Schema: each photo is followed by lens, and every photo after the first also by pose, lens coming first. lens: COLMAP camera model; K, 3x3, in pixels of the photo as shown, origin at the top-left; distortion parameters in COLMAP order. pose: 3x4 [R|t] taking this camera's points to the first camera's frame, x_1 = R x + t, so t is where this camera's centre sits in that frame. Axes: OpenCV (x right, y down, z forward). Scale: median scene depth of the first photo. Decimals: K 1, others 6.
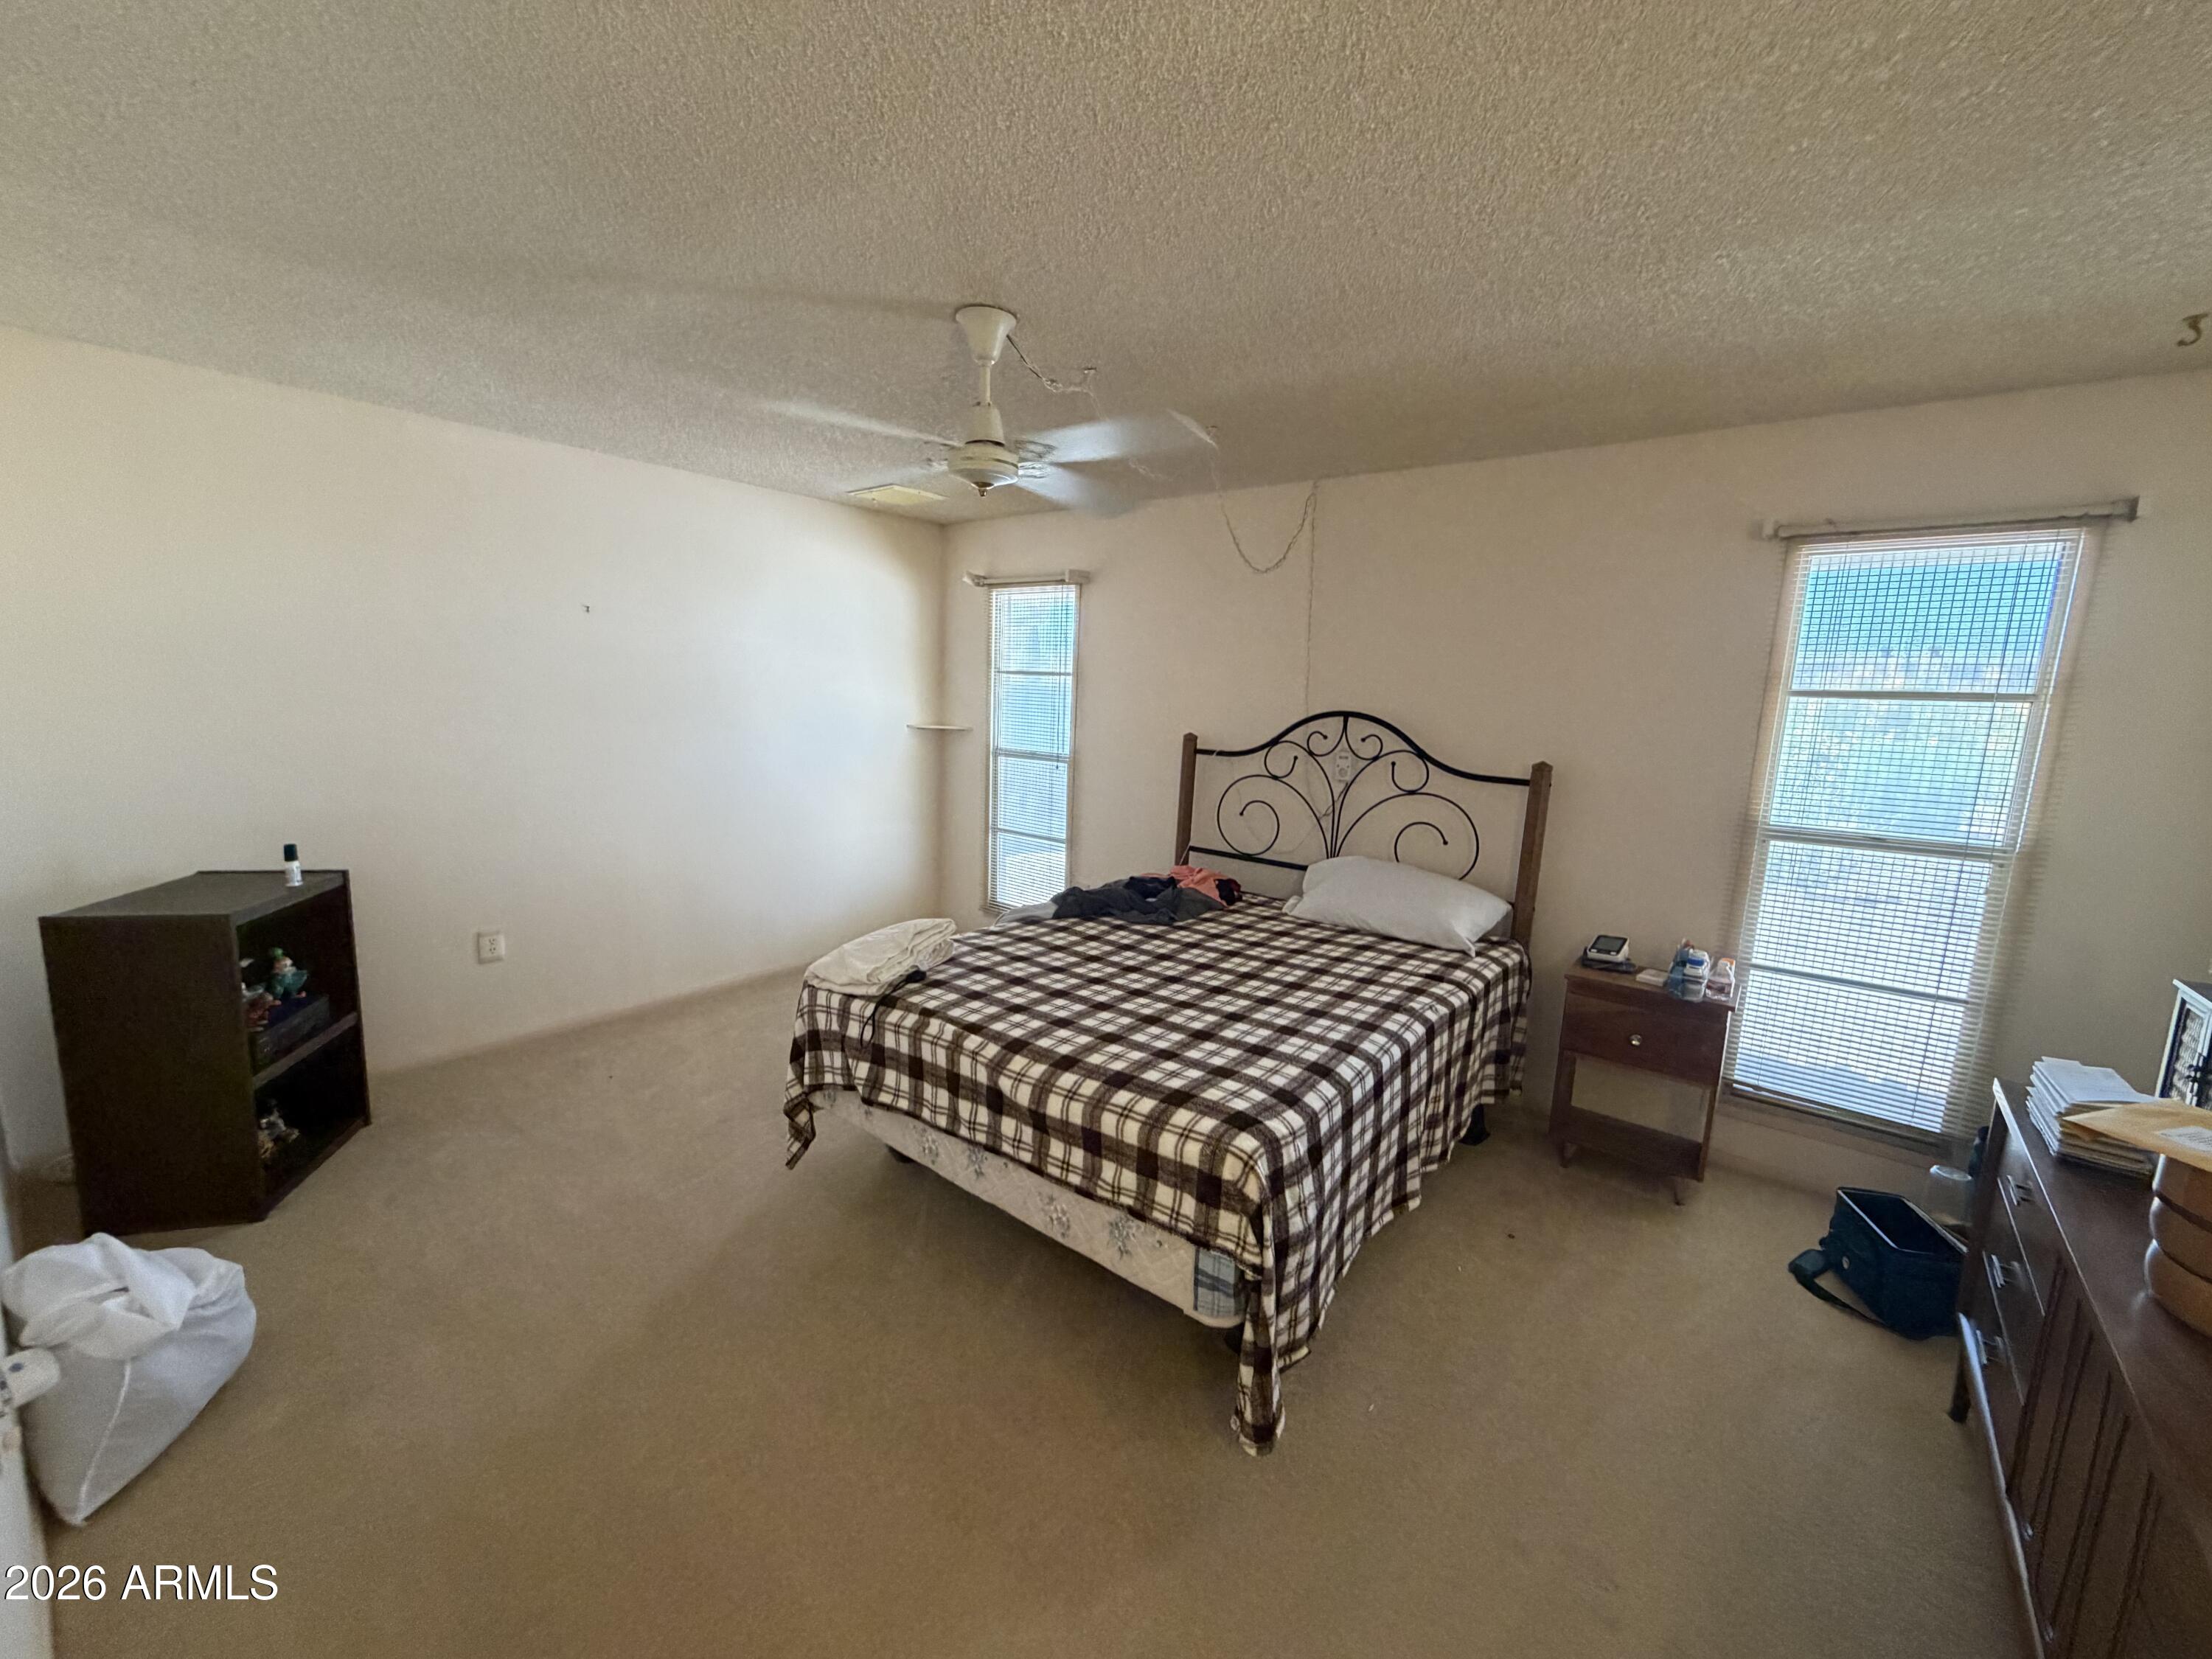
lens RADIAL K [[884.4, 0, 1102.3], [0, 884.4, 826.2], [0, 0, 1]] dist [-0.001174, -0.000185]
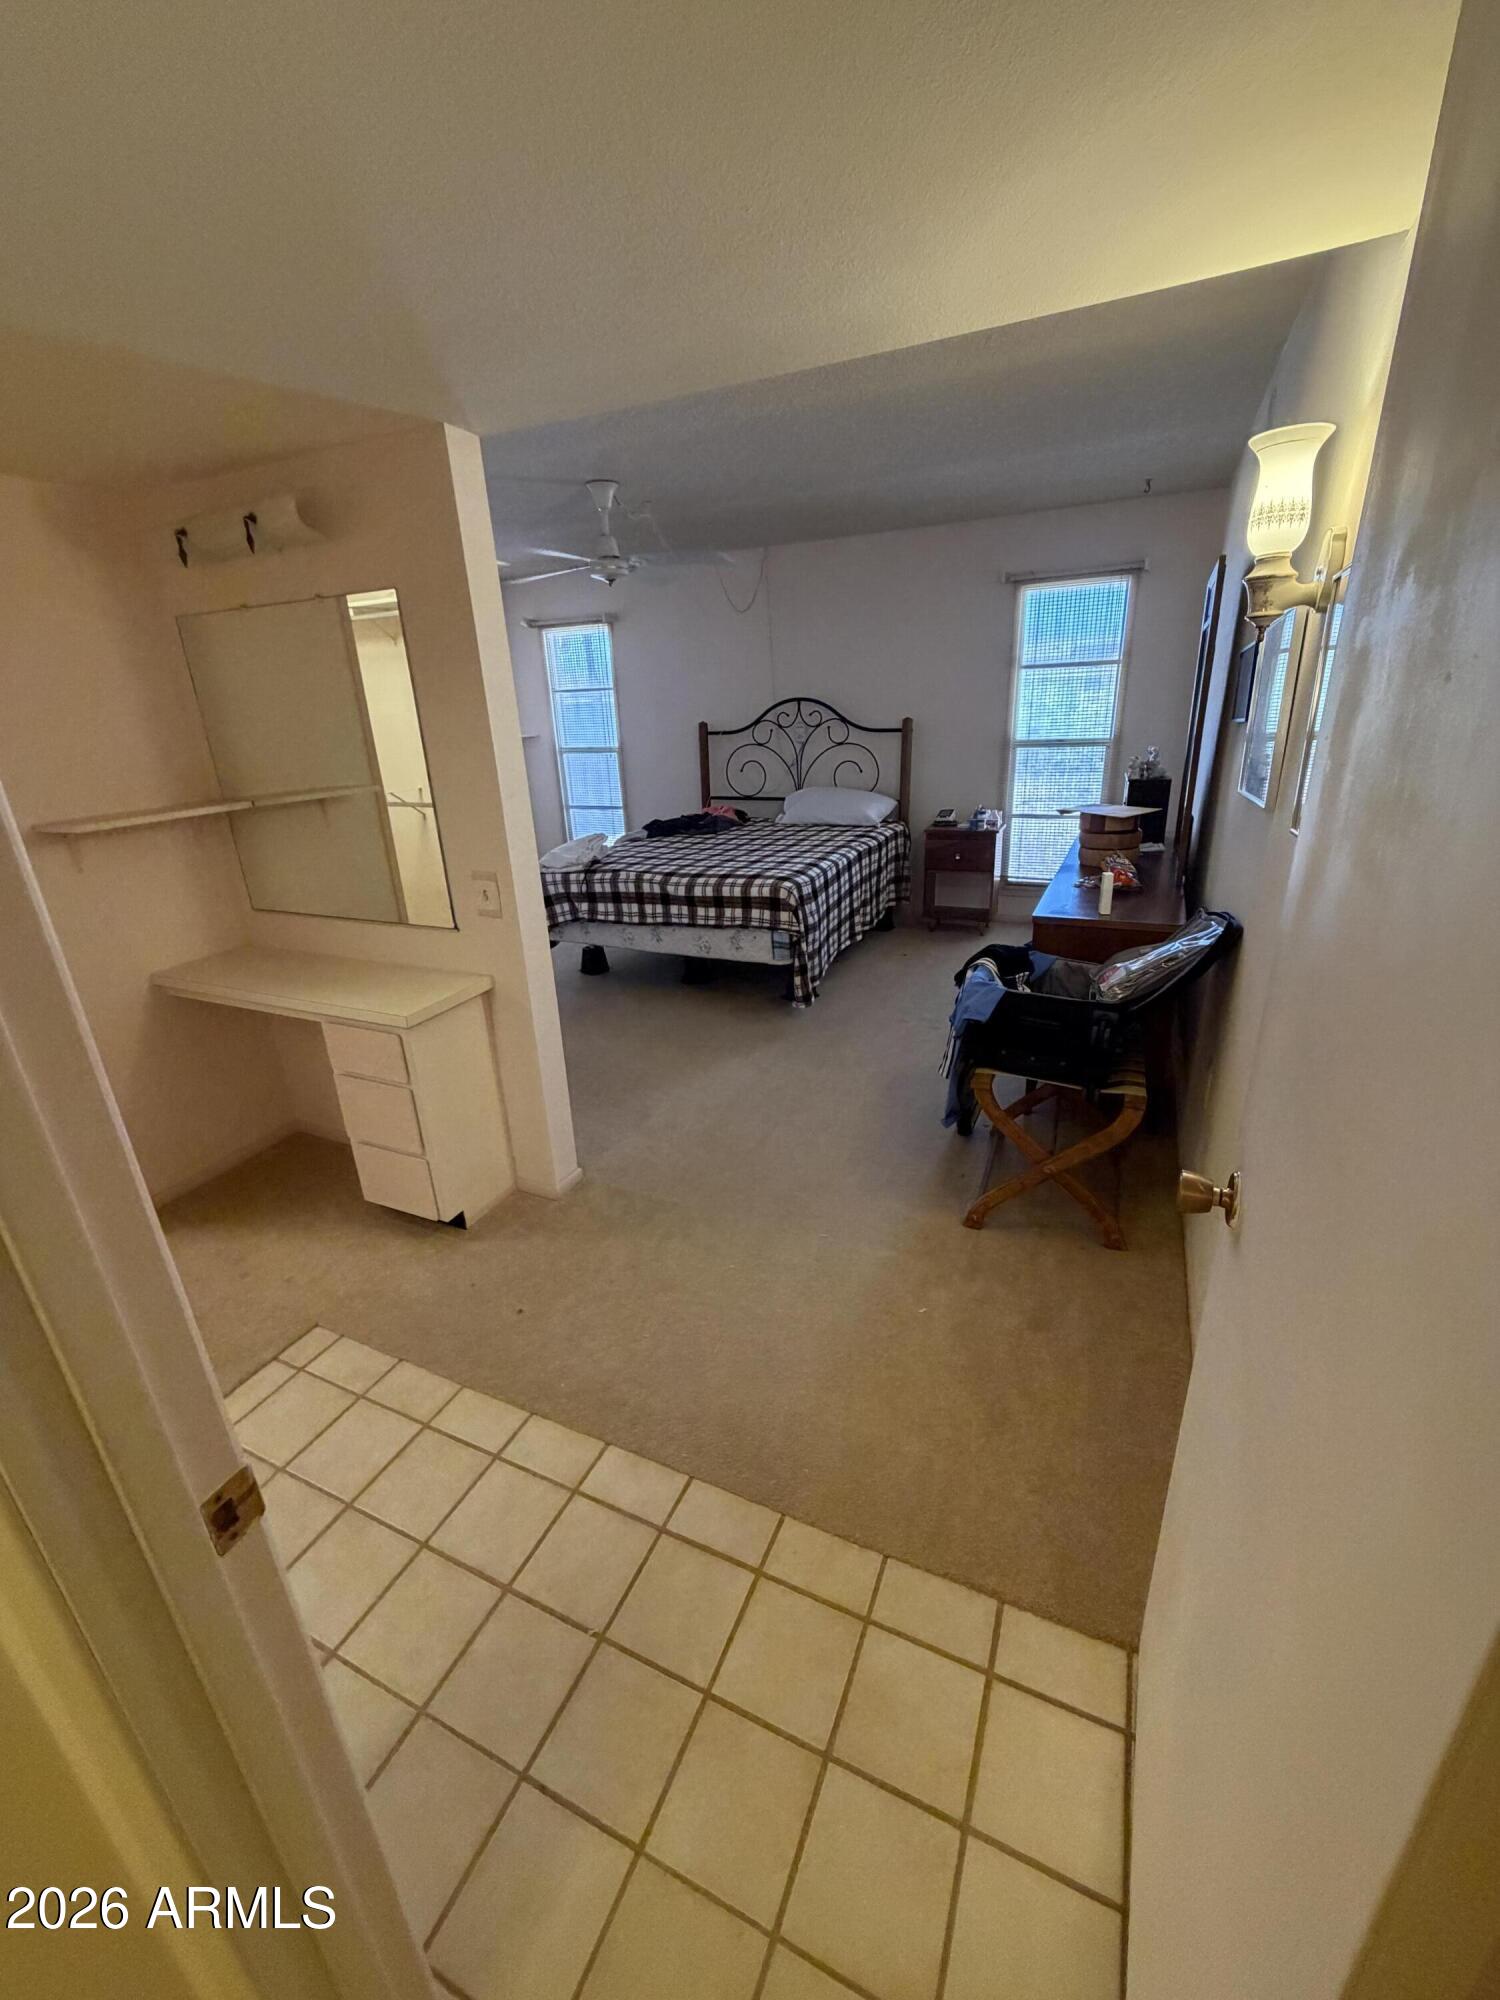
lens RADIAL K [[799.7, 0, 755.6], [0, 799.7, 993.2], [0, 0, 1]] dist [-0.001174, -0.000185]
pose [[0.967416, -0.152952, 0.201774, -0.256268], [0.111229, 0.972633, 0.203995, 0.127235], [-0.227454, -0.174905, 0.957953, -0.698078]]
